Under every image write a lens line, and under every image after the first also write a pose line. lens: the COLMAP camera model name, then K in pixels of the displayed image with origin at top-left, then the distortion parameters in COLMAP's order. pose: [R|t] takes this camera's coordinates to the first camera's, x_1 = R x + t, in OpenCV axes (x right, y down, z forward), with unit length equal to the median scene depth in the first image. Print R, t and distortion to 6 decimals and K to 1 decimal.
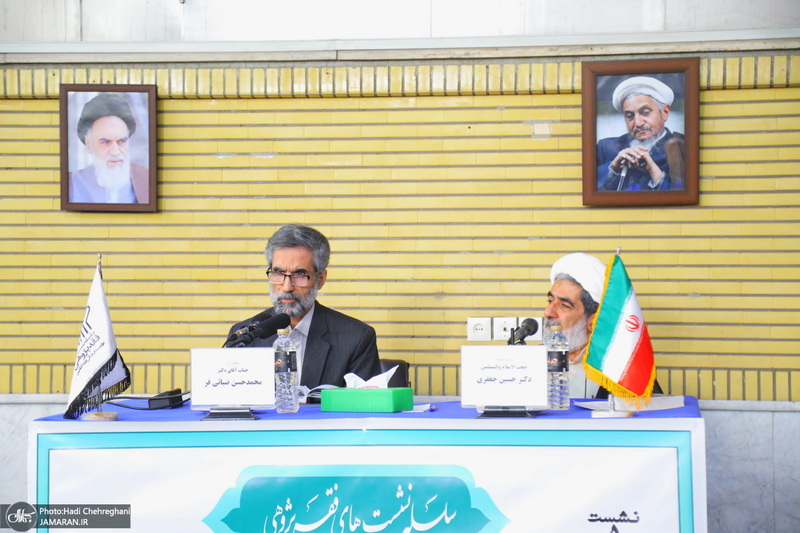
lens RADIAL K [[1907.8, 0, 402.8], [0, 1907.8, 270.7], [0, 0, 1]] dist [0.510069, 0.000000]
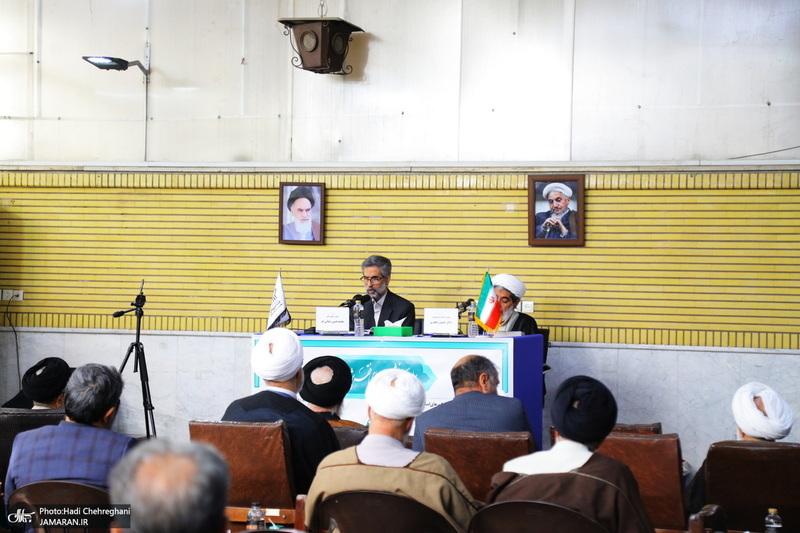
lens RADIAL K [[1820.5, 0, 398.9], [0, 1820.5, 264.6], [0, 0, 1]] dist [0.498862, 0.000000]
pose [[0.989397, 0.016787, -0.144263, 0.236336], [-0.017136, 0.999852, -0.001173, -0.009097], [0.144222, 0.003633, 0.989539, -0.921843]]
